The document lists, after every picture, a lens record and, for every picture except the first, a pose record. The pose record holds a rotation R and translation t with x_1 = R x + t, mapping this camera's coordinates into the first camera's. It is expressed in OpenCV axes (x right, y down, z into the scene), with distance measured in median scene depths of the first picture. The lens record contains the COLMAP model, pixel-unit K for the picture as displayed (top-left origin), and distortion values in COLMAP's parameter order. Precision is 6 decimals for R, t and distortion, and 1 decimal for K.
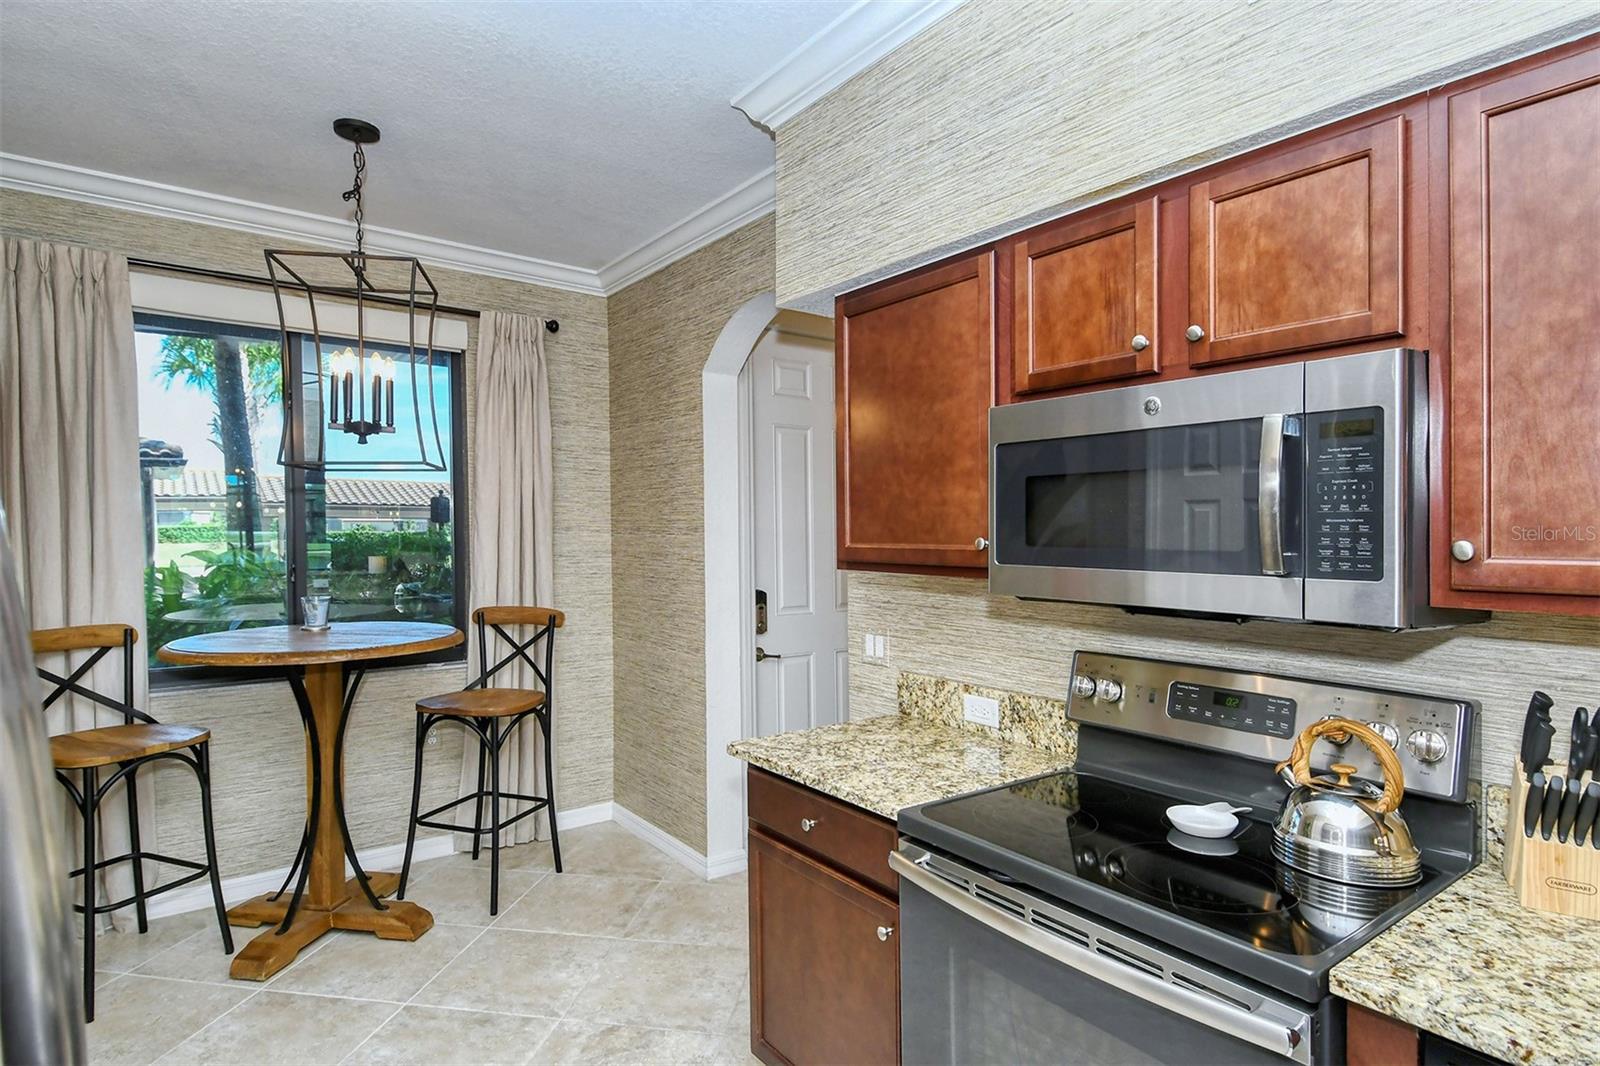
lens RADIAL K [[860.9, 0, 796.7], [0, 860.9, 551.8], [0, 0, 1]] dist [0.025685, -0.024898]
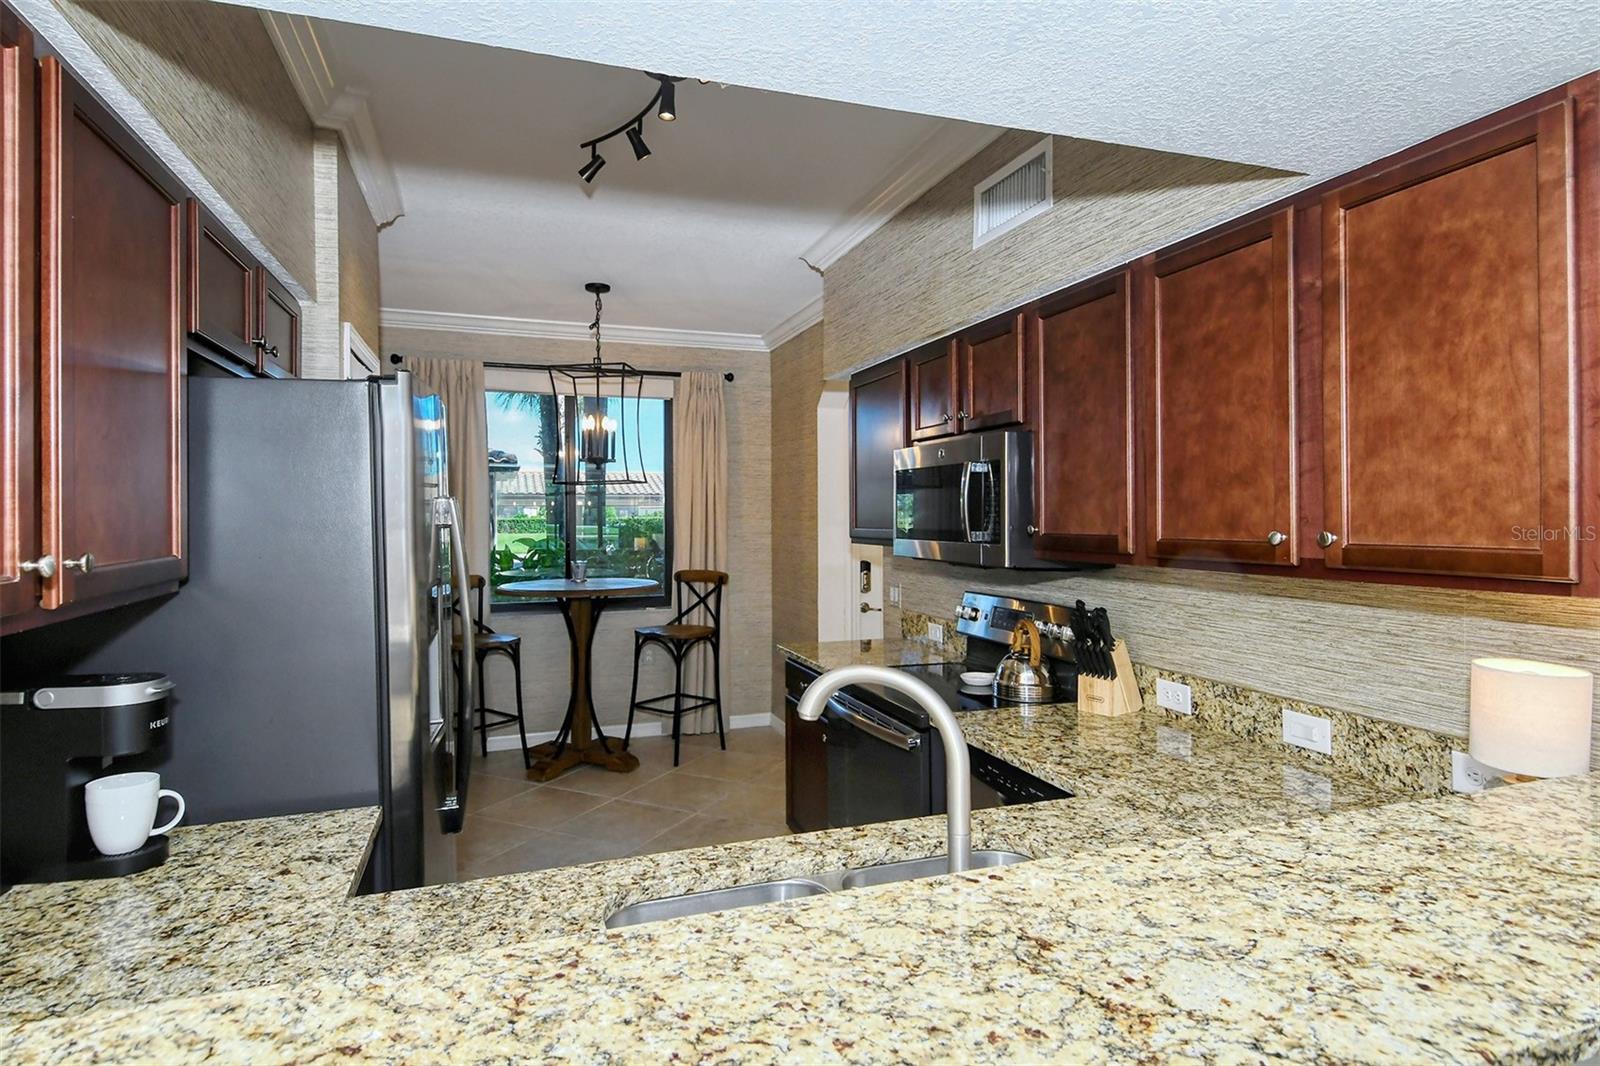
lens RADIAL K [[858.1, 0, 800.7], [0, 858.1, 506.8], [0, 0, 1]] dist [0.002149, -0.020387]
pose [[0.955781, -0.006945, -0.293996, 0.357713], [-0.003222, 0.999414, -0.034081, 0.006805], [0.294060, 0.033521, 0.955199, -0.470348]]
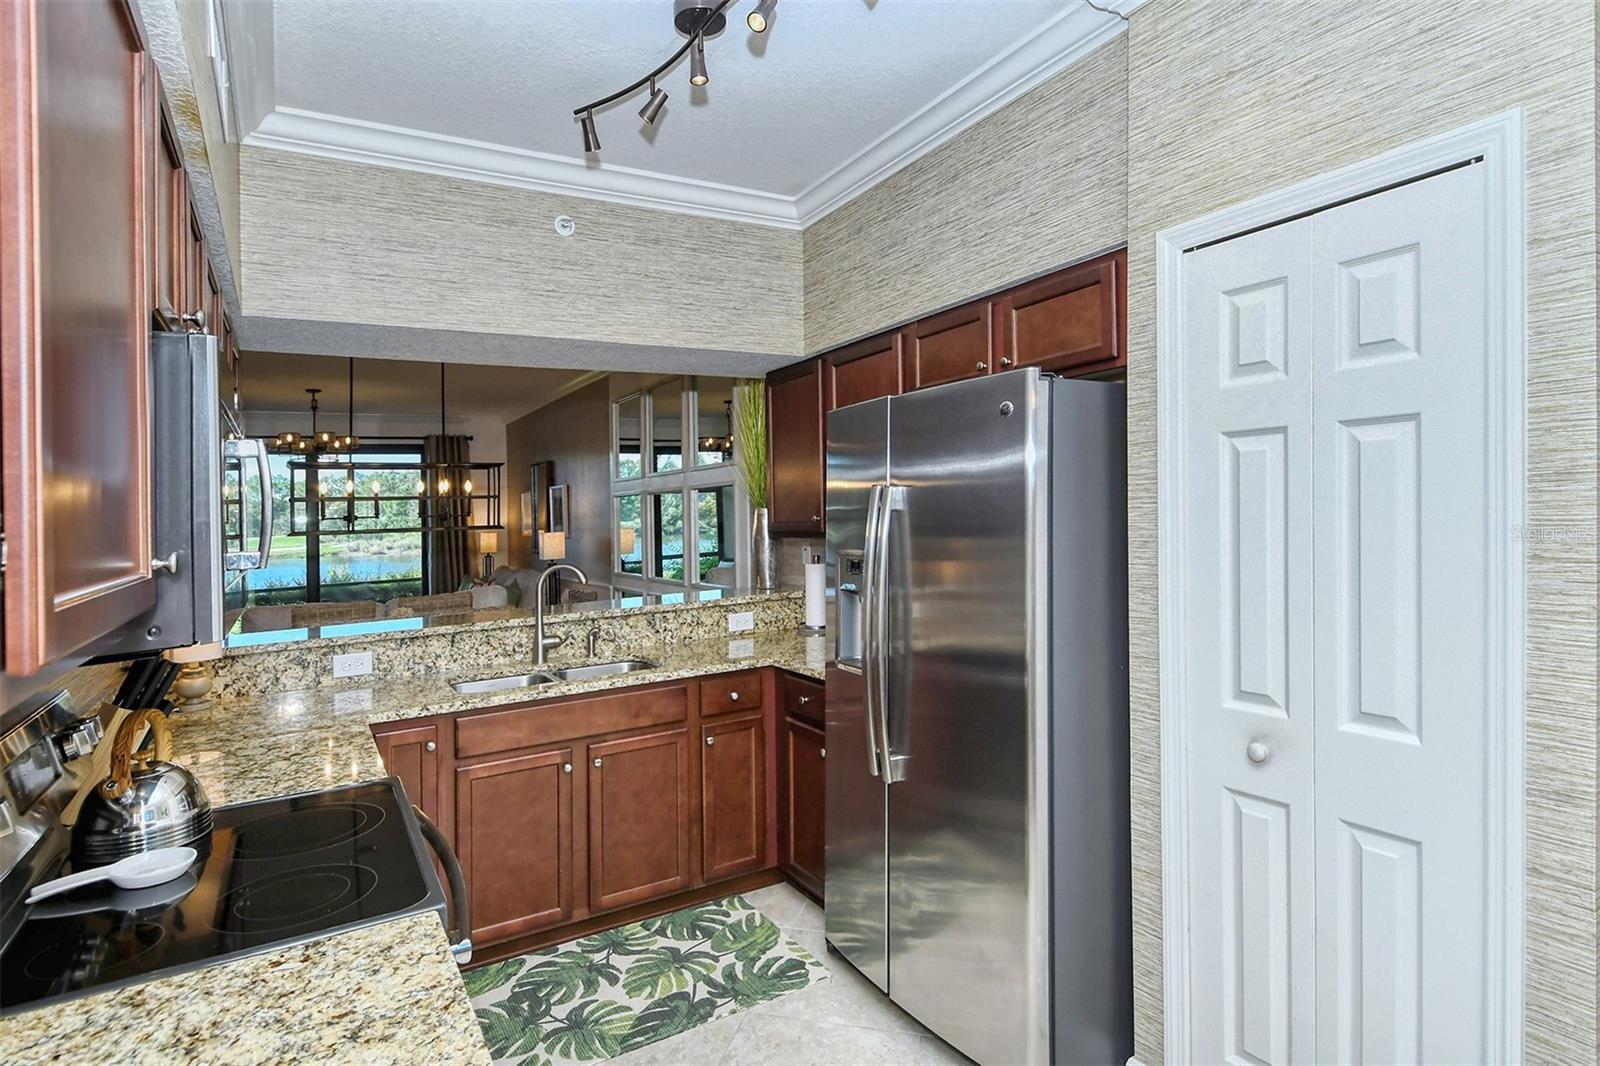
lens RADIAL K [[877.8, 0, 823.2], [0, 877.8, 533.9], [0, 0, 1]] dist [0.001610, -0.011306]
pose [[-0.995430, 0.034962, 0.088859, -0.166503], [0.039964, 0.997678, 0.055150, -0.027355], [-0.086725, 0.058449, -0.994516, 1.002280]]
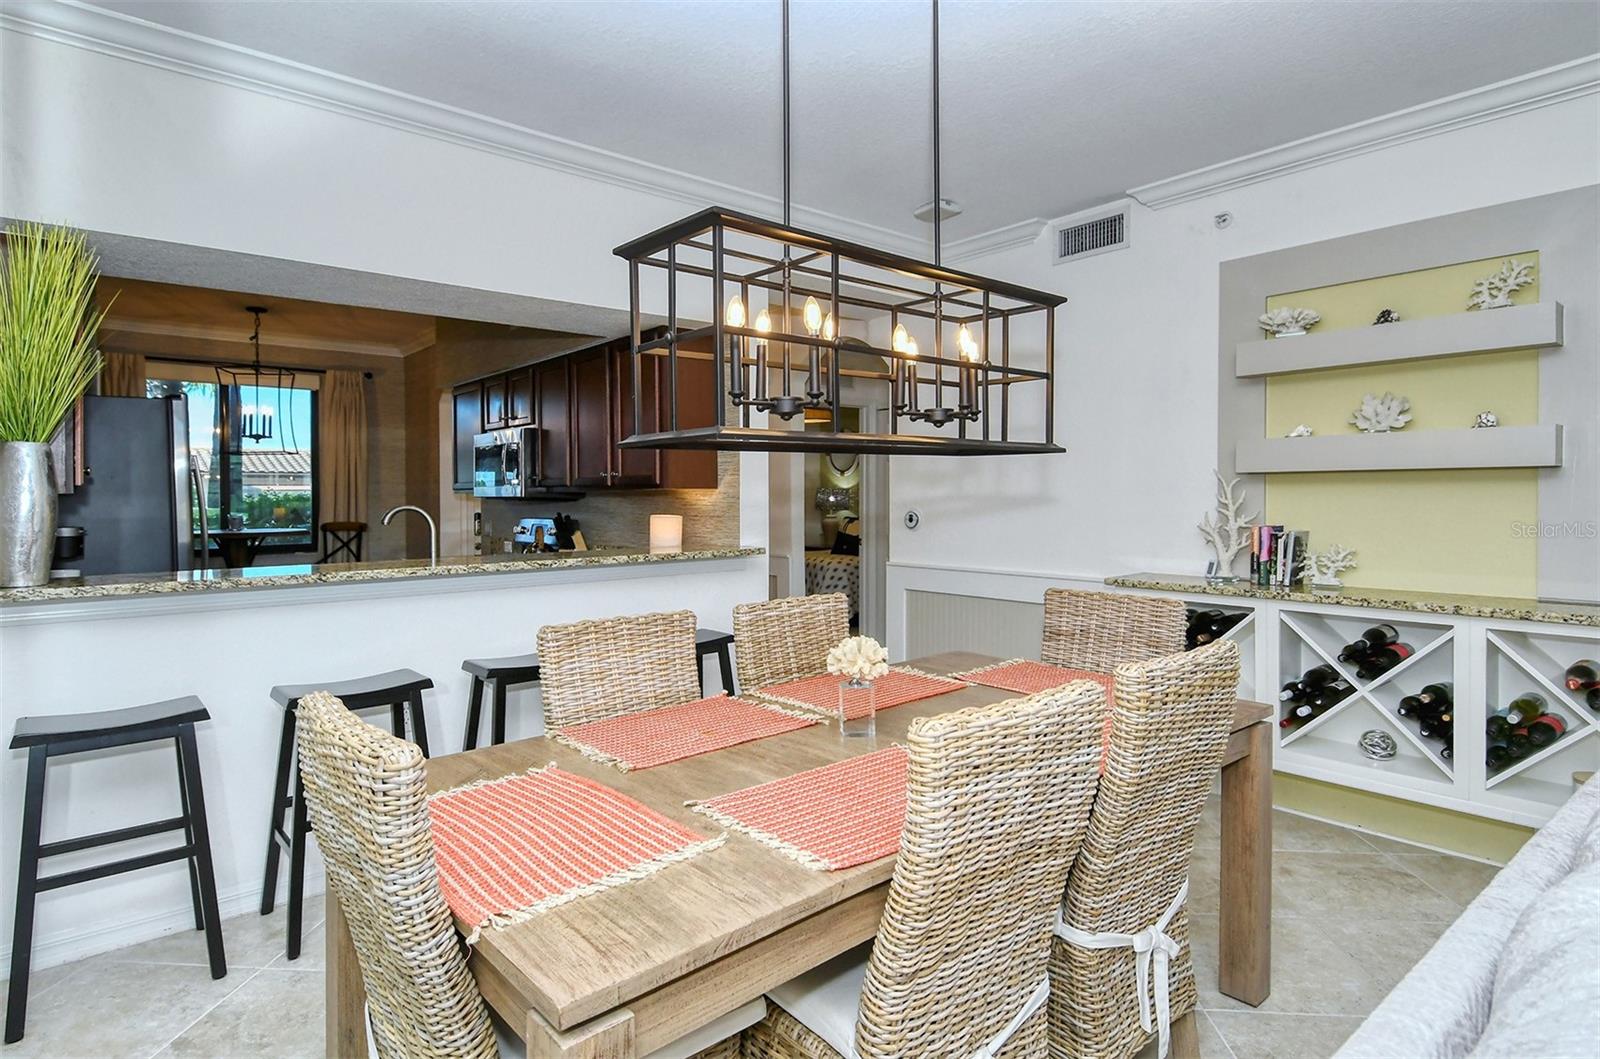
lens RADIAL K [[841.1, 0, 804.8], [0, 841.1, 490.8], [0, 0, 1]] dist [0.029755, -0.024622]
pose [[0.996278, -0.007924, 0.085833, 0.721581], [0.010578, 0.999478, -0.030510, 0.083263], [-0.085547, 0.031304, 0.995842, -1.309870]]
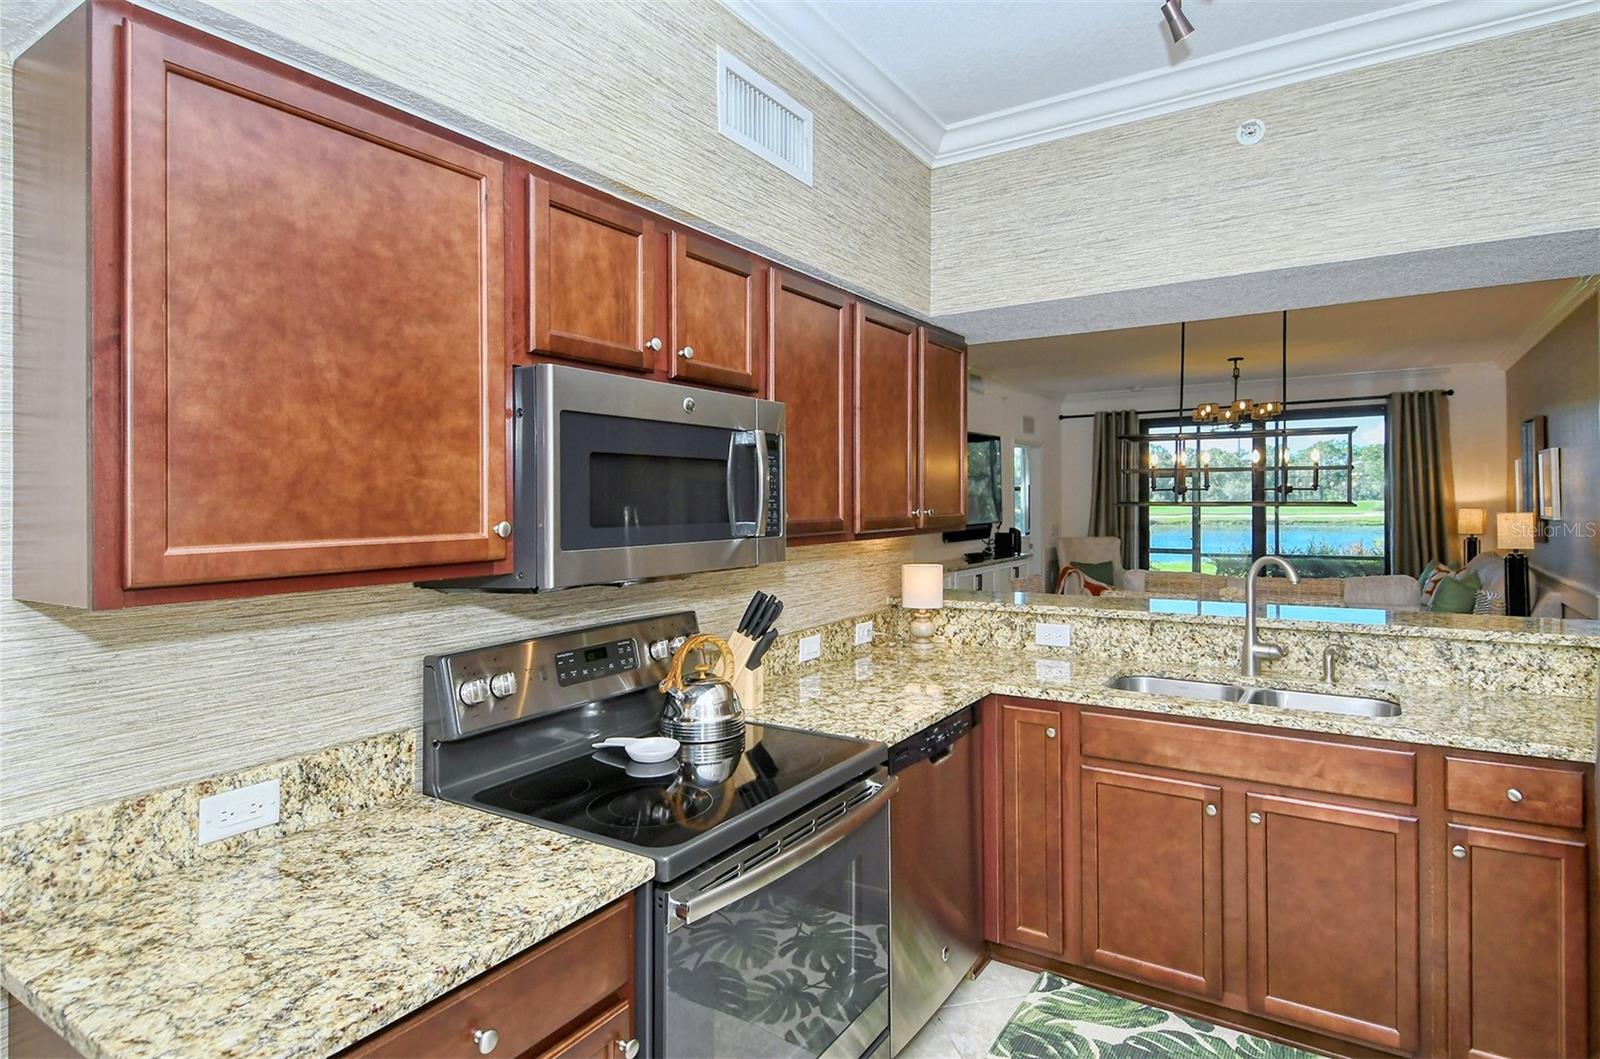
lens RADIAL K [[862.5, 0, 768.8], [0, 862.5, 496.5], [0, 0, 1]] dist [0.037706, -0.024177]
pose [[-0.334554, 0.007521, 0.942346, -0.400530], [0.034729, 0.999387, 0.004353, -0.022402], [-0.941736, 0.034183, -0.334611, 0.686868]]
